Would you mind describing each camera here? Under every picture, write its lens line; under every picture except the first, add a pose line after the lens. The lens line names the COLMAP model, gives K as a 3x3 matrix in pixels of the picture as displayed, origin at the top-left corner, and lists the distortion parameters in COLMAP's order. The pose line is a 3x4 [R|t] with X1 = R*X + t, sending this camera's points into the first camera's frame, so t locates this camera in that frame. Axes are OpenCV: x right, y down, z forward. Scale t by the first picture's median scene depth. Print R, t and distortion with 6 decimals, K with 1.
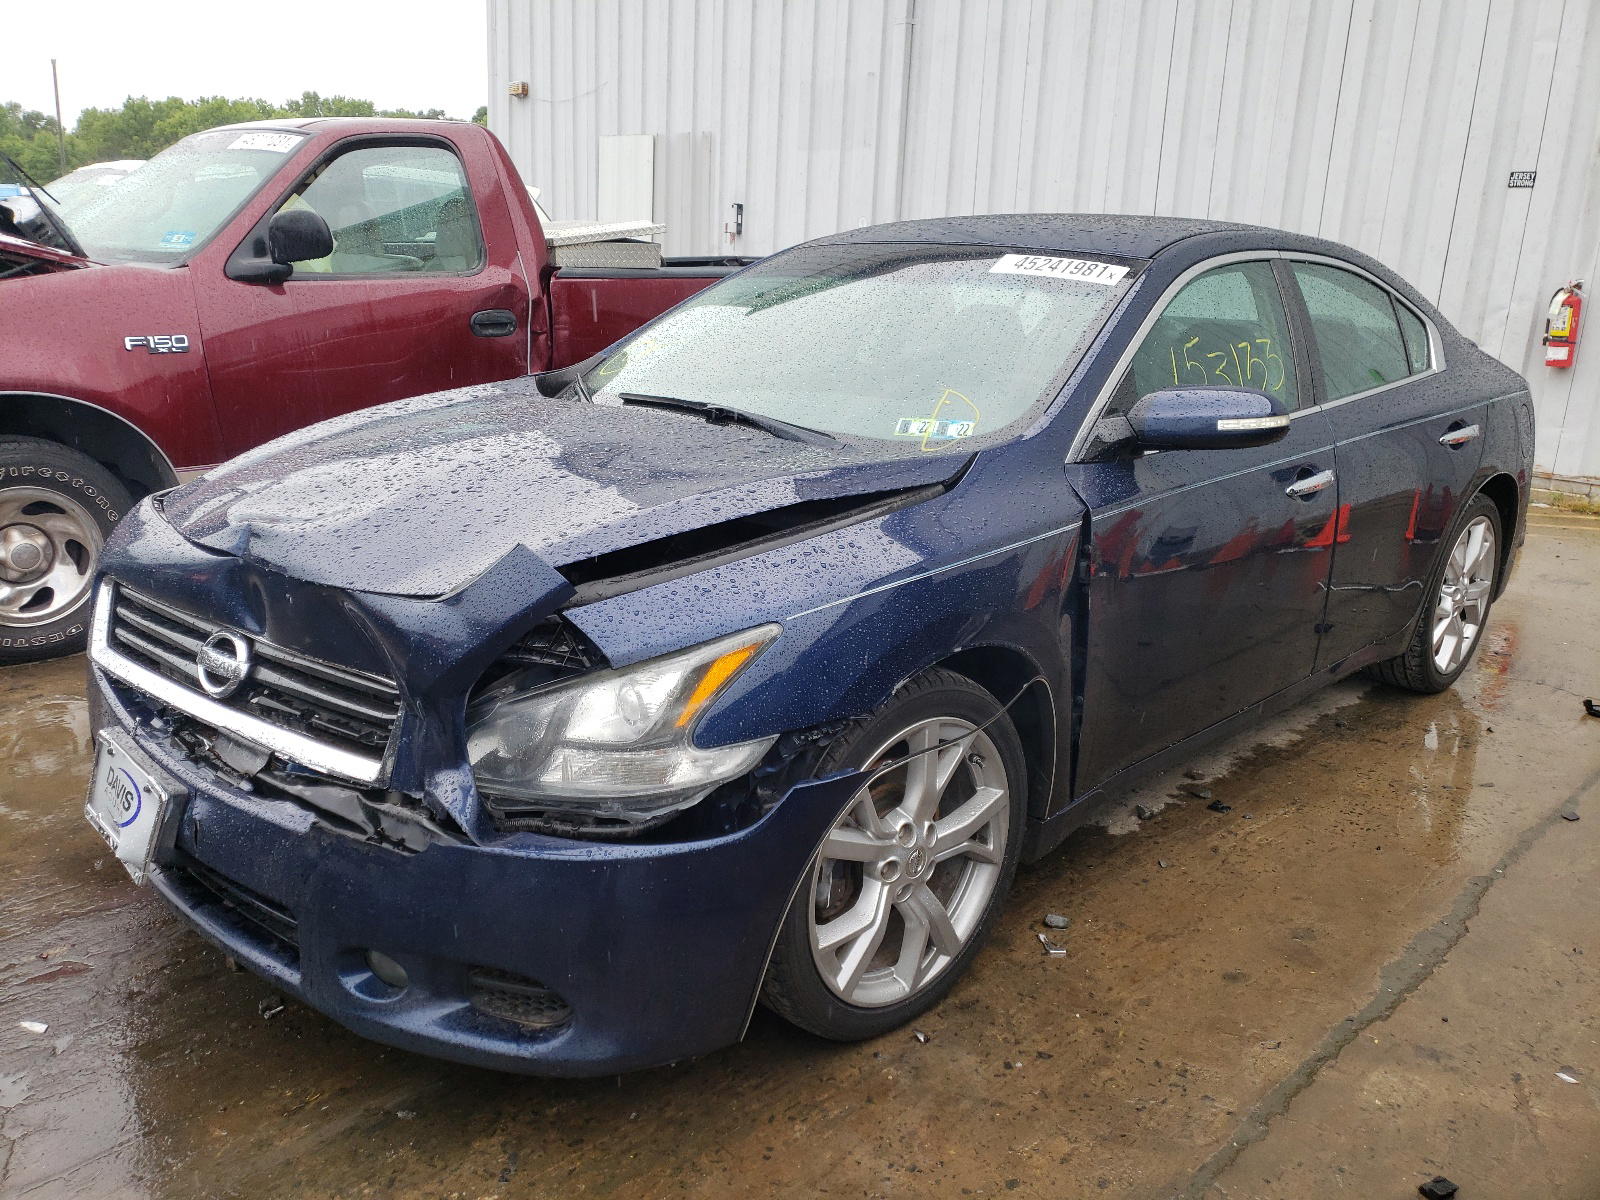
lens RADIAL K [[1276.5, 0, 796.8], [0, 1276.5, 562.1], [0, 0, 1]] dist [0.078256, -0.129940]
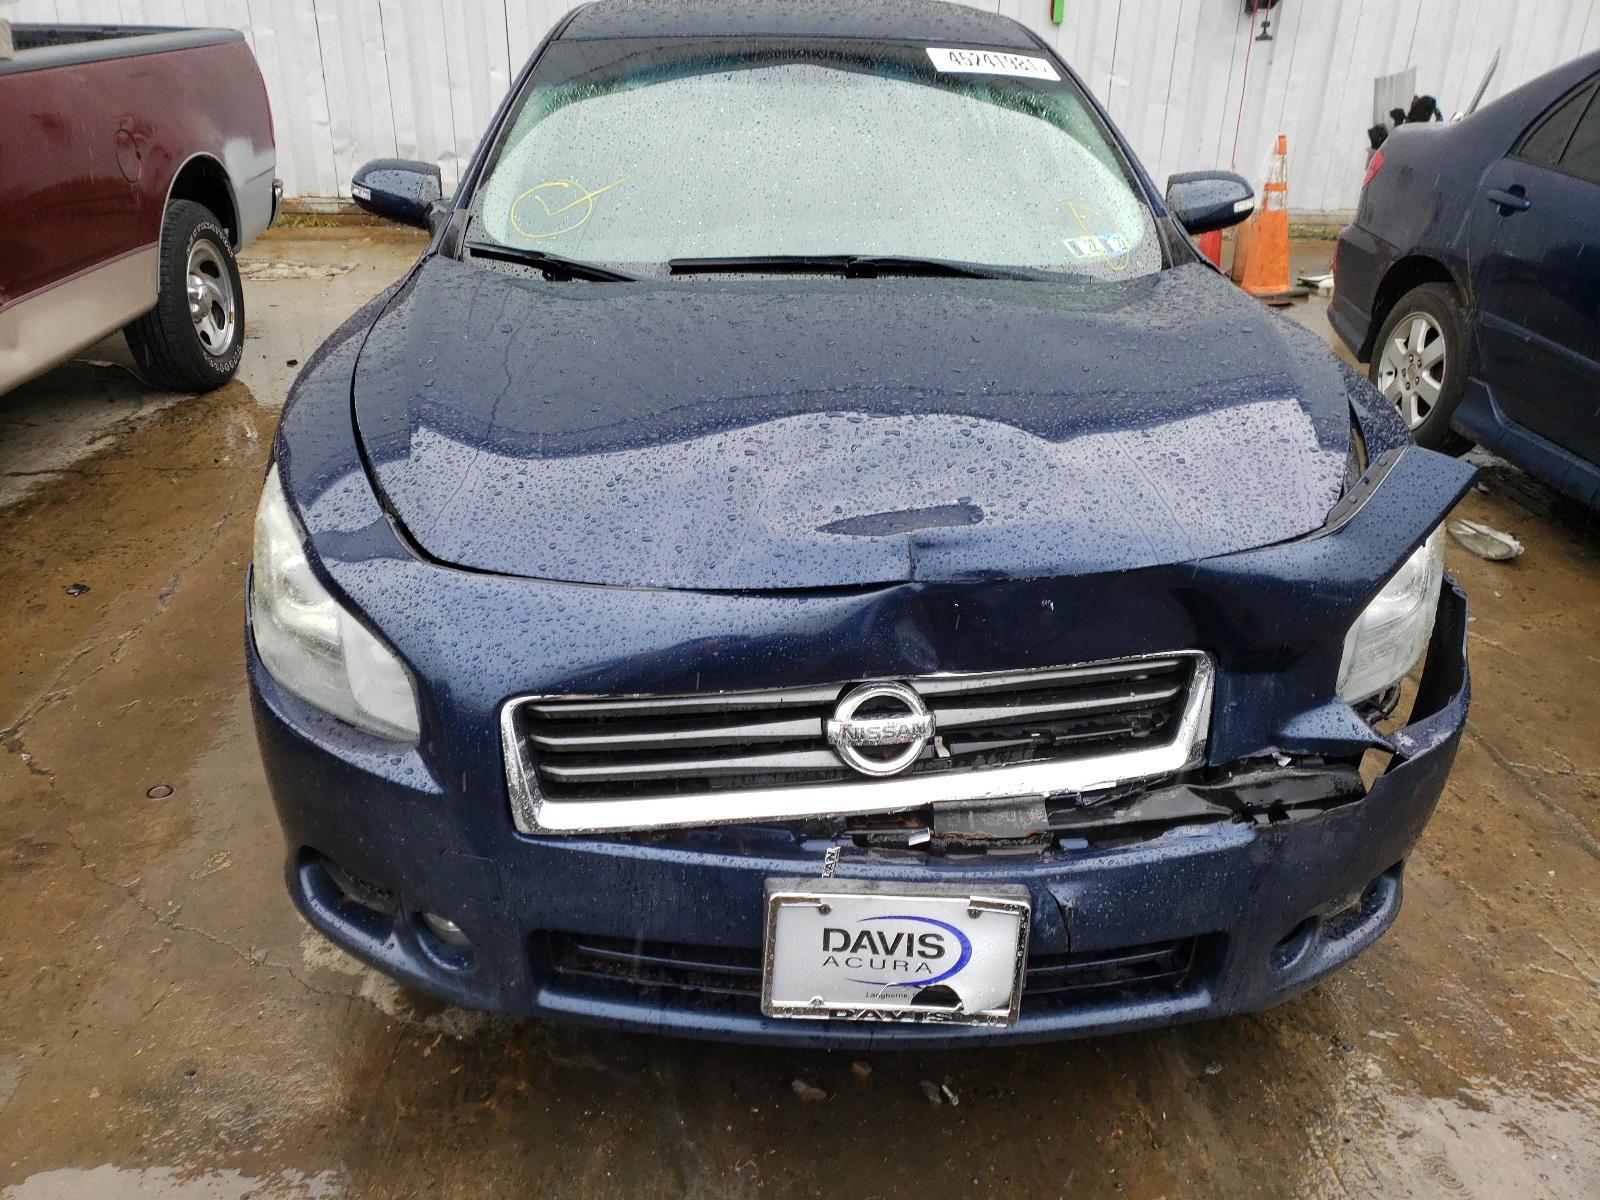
lens RADIAL K [[1221.9, 0, 800.5], [0, 1221.9, 592.5], [0, 0, 1]] dist [0.002732, -0.001527]
pose [[0.674708, -0.338506, 0.655884, -0.928514], [0.182258, 0.937521, 0.296371, -0.213325], [-0.715228, -0.080424, 0.694248, 0.575456]]
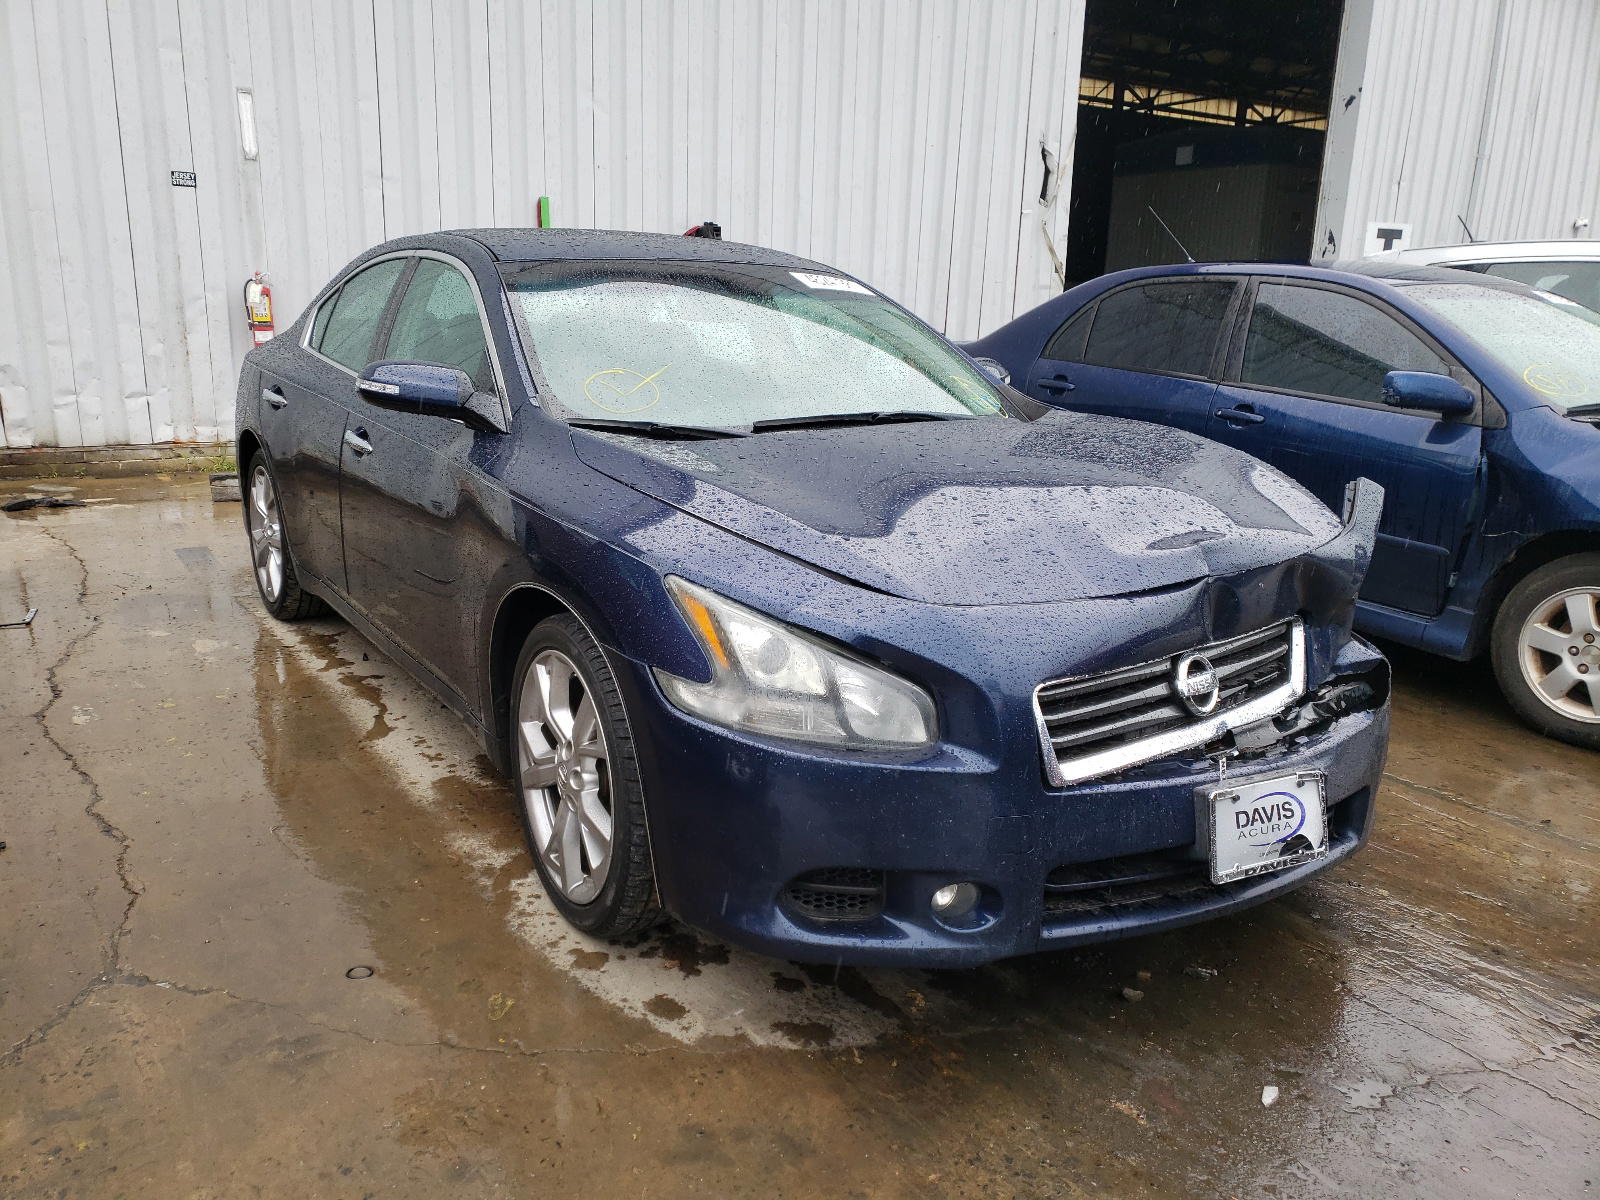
lens RADIAL K [[1177.0, 0, 800.0], [0, 1177.0, 600.0], [0, 0, 1]] dist [0.018020, -0.003534]
pose [[0.237502, -0.276296, 0.931264, -1.454588], [0.214105, 0.950008, 0.227254, -0.288517], [-0.947498, 0.145415, 0.284785, 1.053041]]
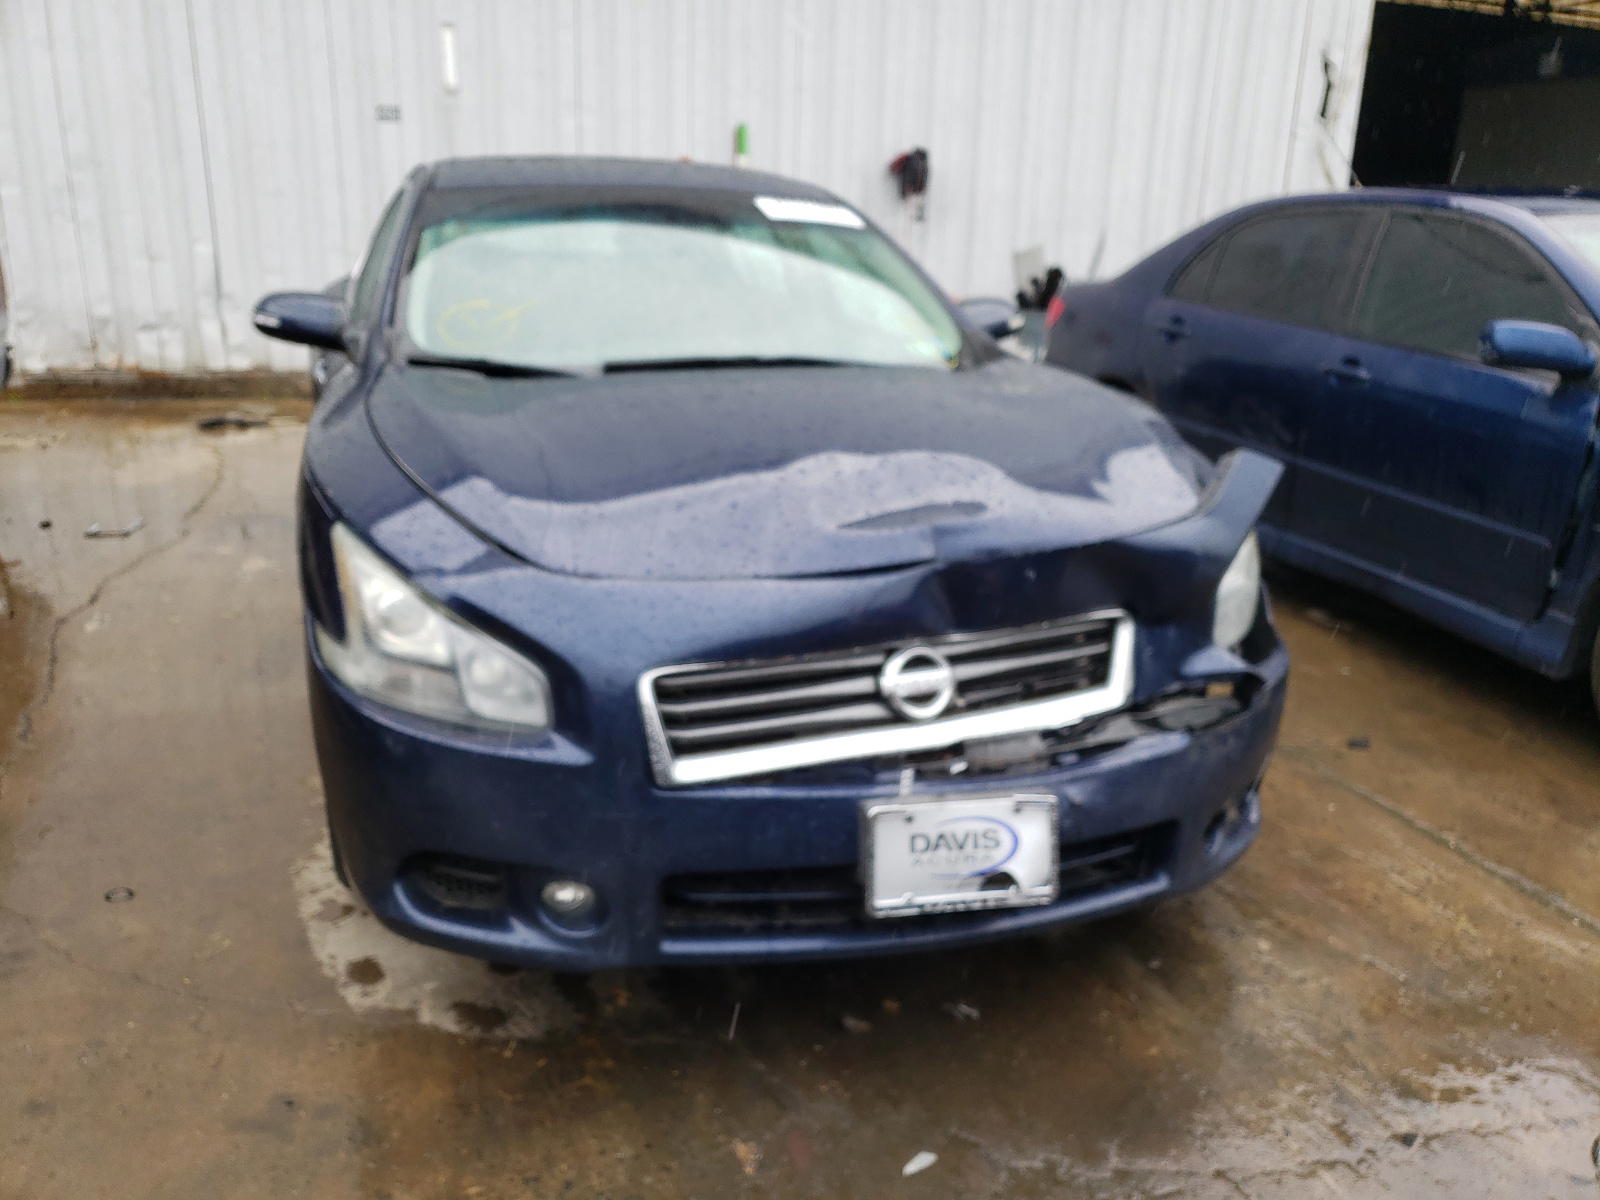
lens RADIAL K [[1221.9, 0, 800.5], [0, 1221.9, 592.5], [0, 0, 1]] dist [0.002732, -0.001527]
pose [[0.451093, -0.288003, 0.844730, -1.234584], [0.202600, 0.954836, 0.217353, -0.195083], [-0.869177, 0.073096, 0.489069, 0.661262]]
